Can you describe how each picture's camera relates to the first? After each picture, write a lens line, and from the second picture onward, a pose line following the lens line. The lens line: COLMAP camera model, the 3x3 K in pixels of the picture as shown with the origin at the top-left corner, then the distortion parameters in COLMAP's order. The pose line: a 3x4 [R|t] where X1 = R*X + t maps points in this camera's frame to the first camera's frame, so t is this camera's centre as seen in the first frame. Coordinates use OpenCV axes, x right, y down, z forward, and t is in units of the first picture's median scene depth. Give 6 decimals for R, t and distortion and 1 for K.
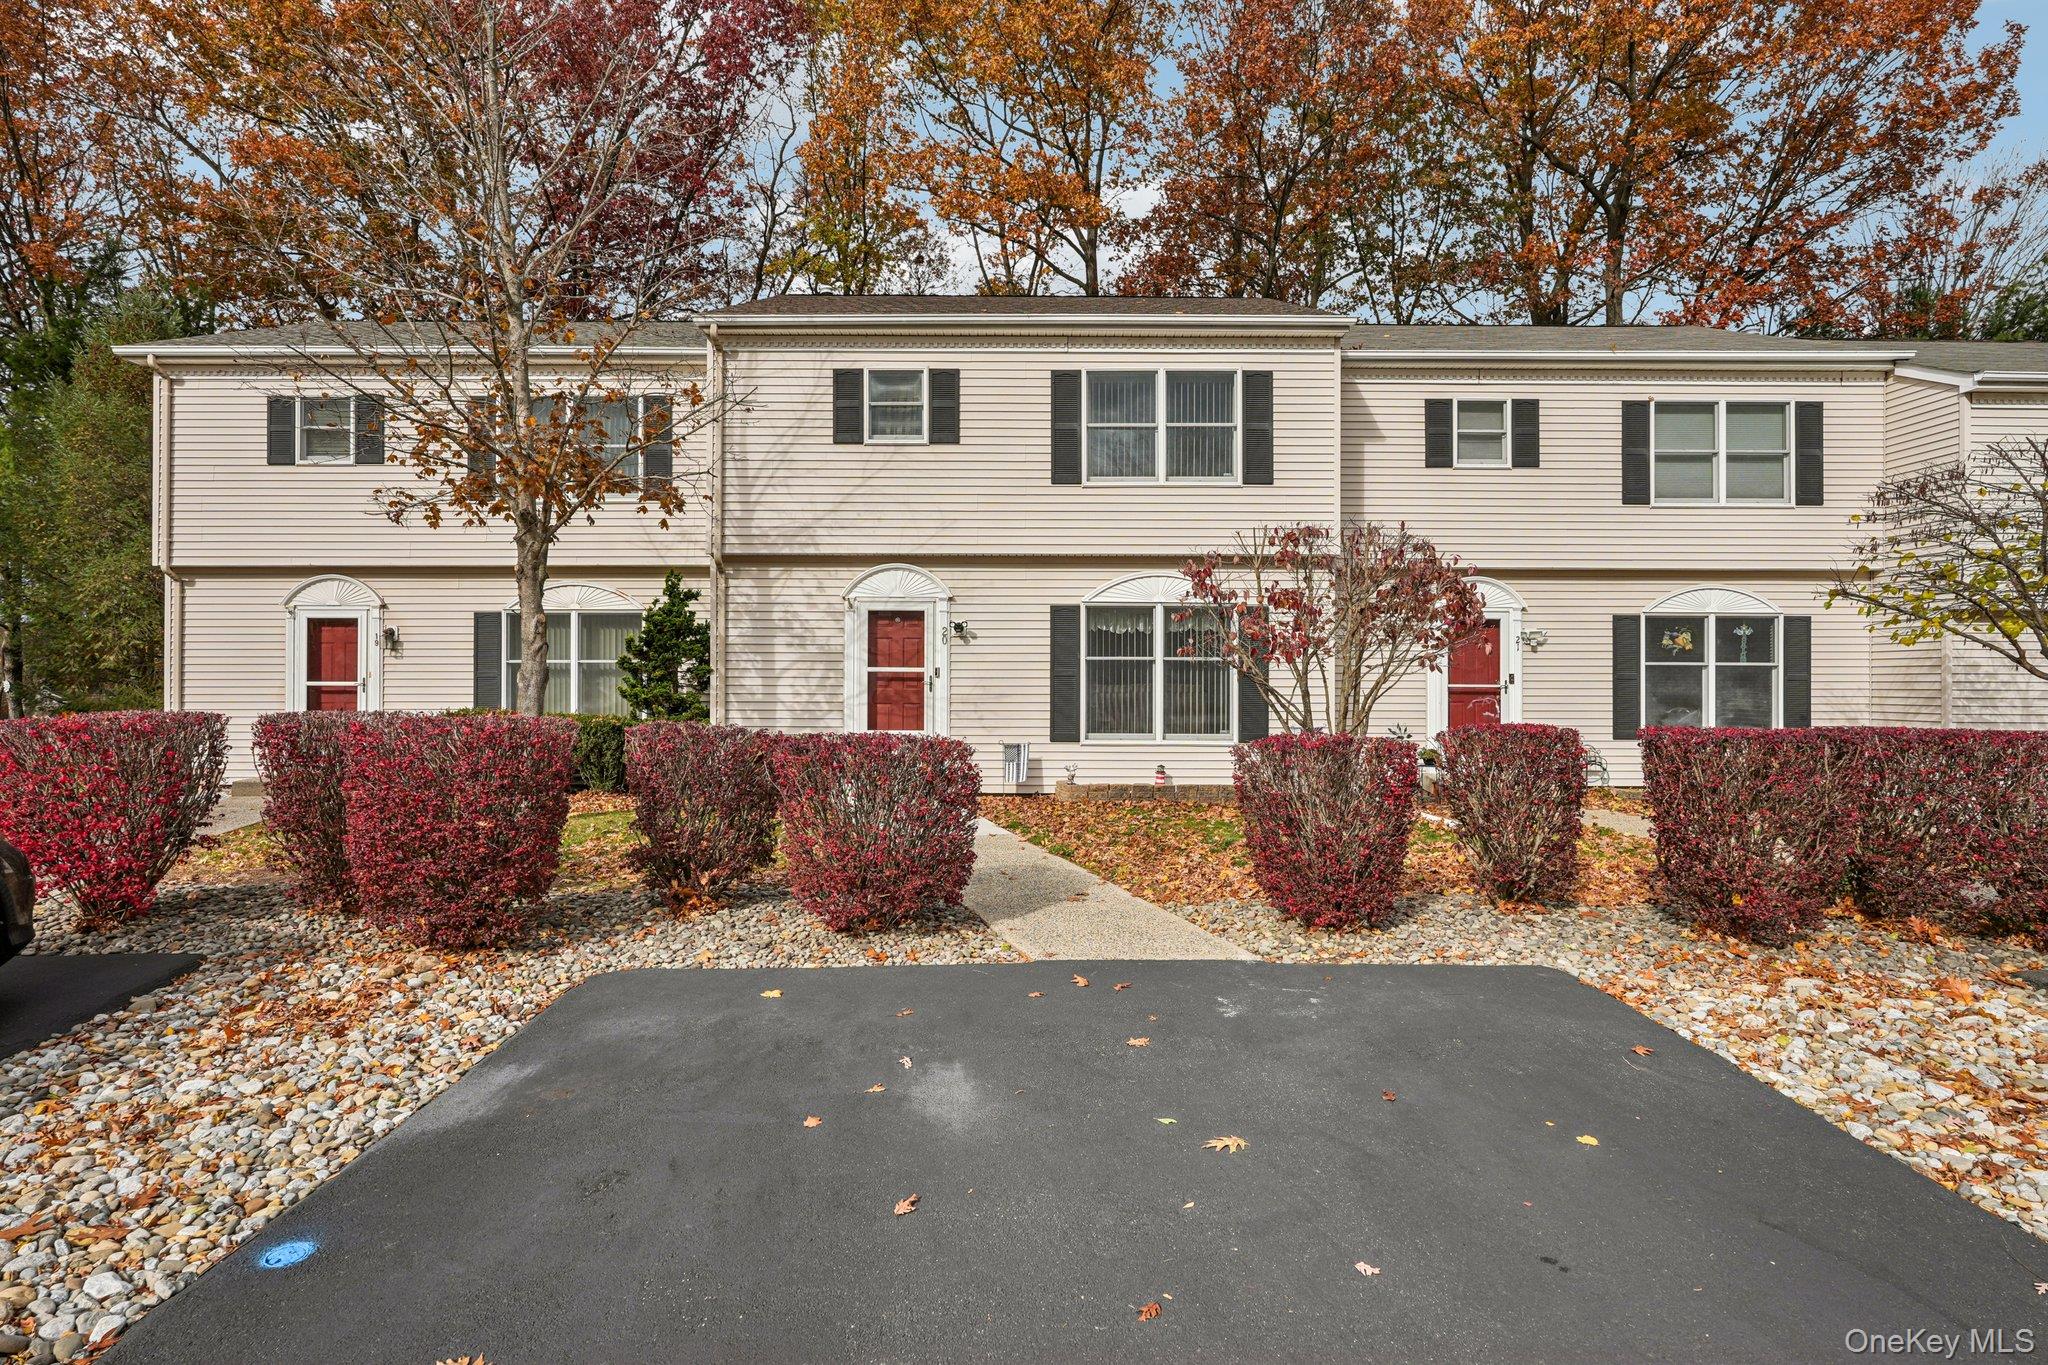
lens RADIAL K [[1128.5, 0, 1025.2], [0, 1128.5, 679.2], [0, 0, 1]] dist [0.004210, 0.001500]
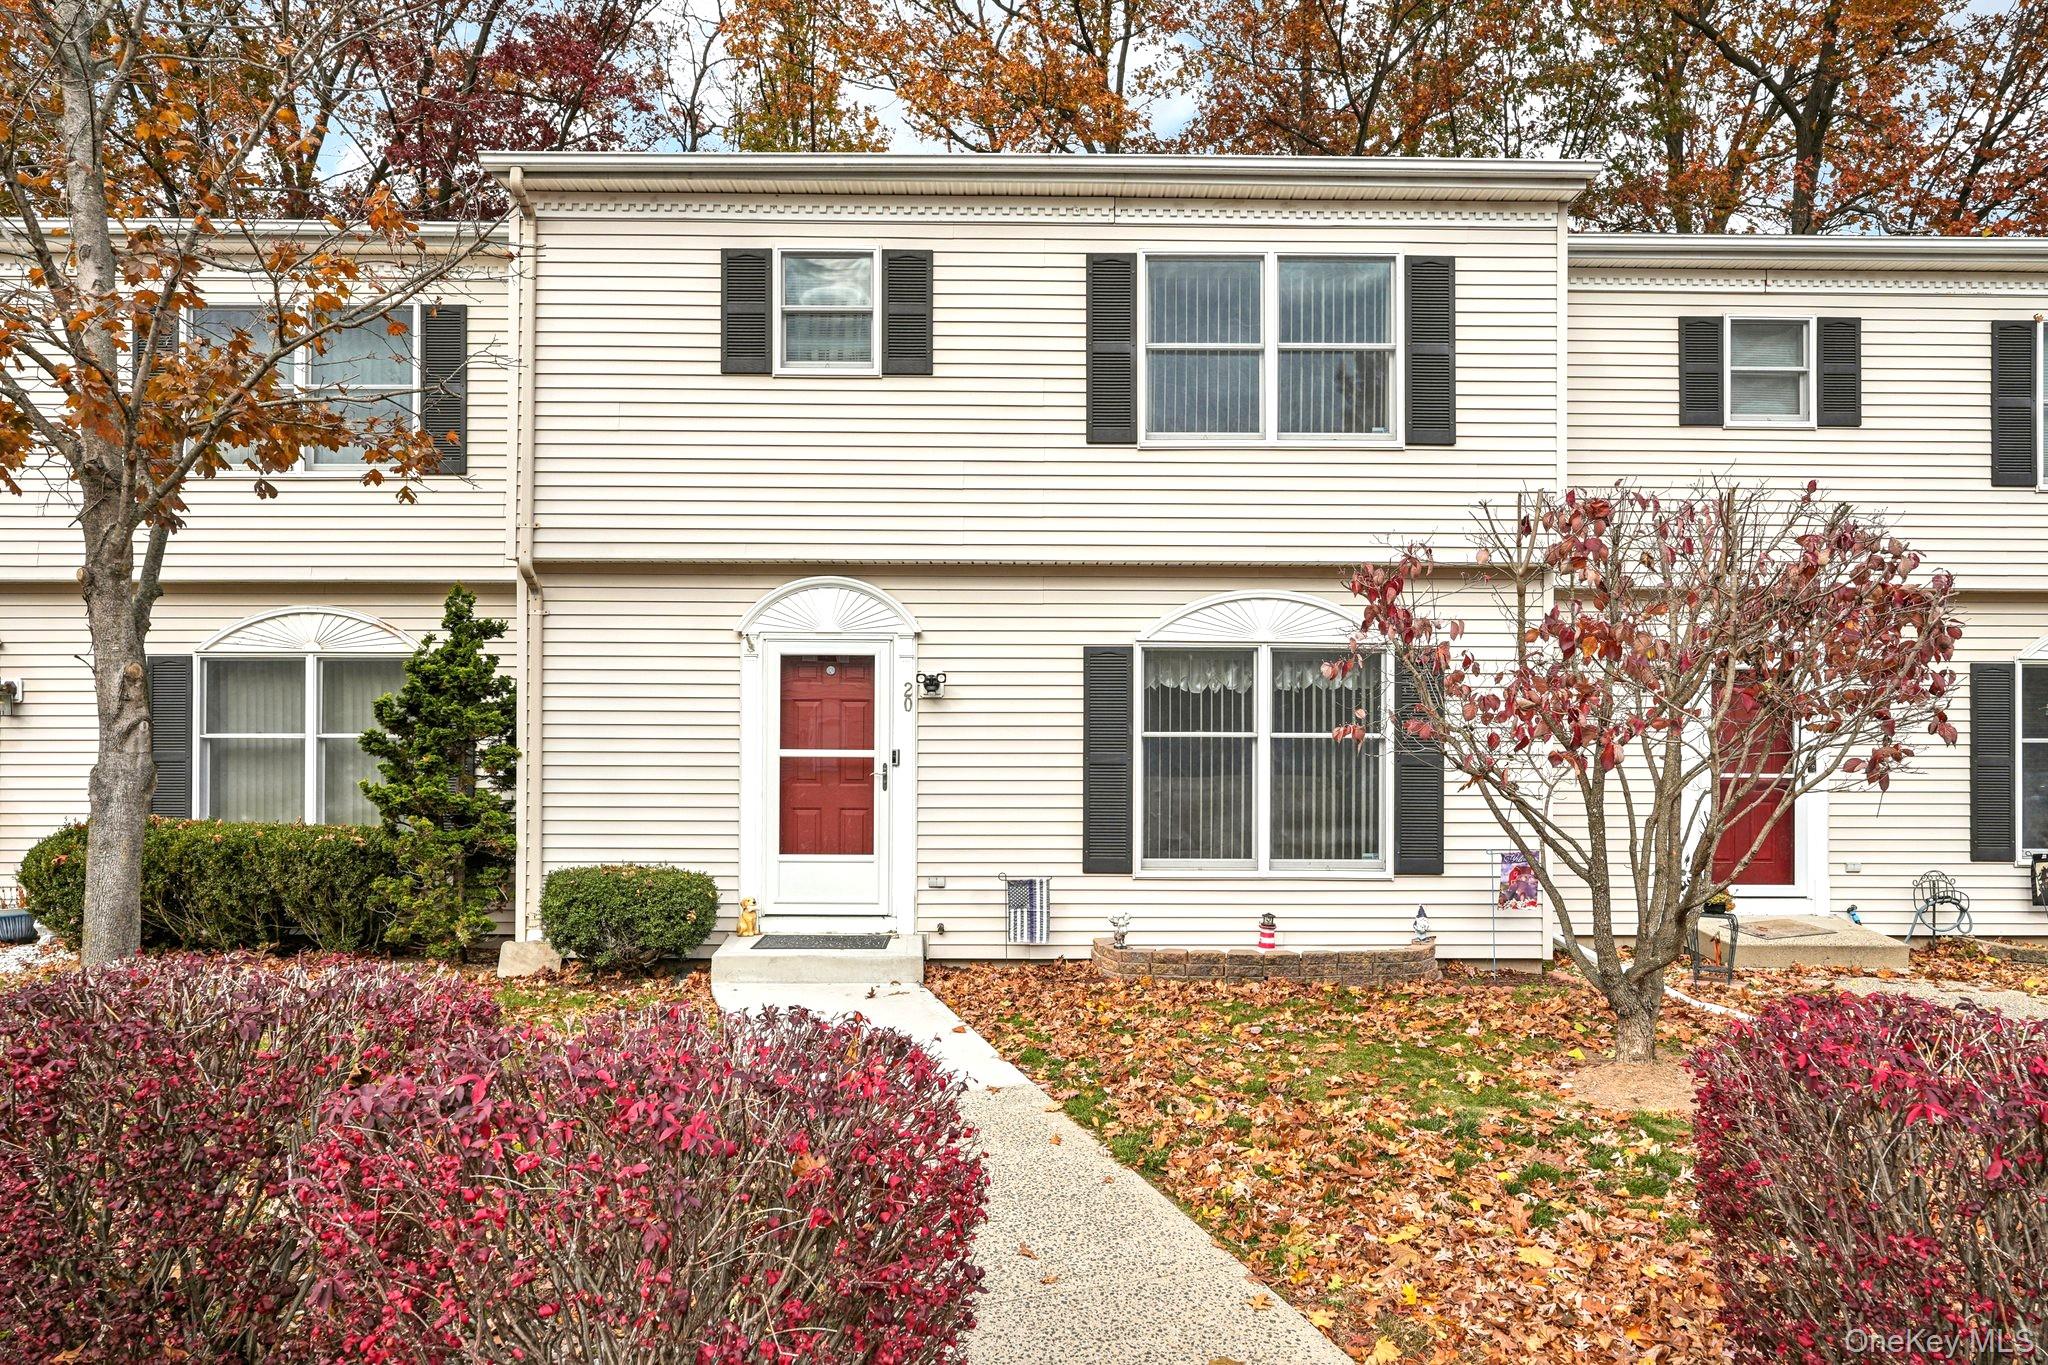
lens RADIAL K [[1288.8, 0, 1018.7], [0, 1288.8, 733.2], [0, 0, 1]] dist [-0.000606, -0.003947]
pose [[0.999989, 0.001352, 0.004537, -0.015652], [-0.001373, 0.999988, 0.004690, -0.022475], [-0.004531, -0.004696, 0.999979, 0.313495]]
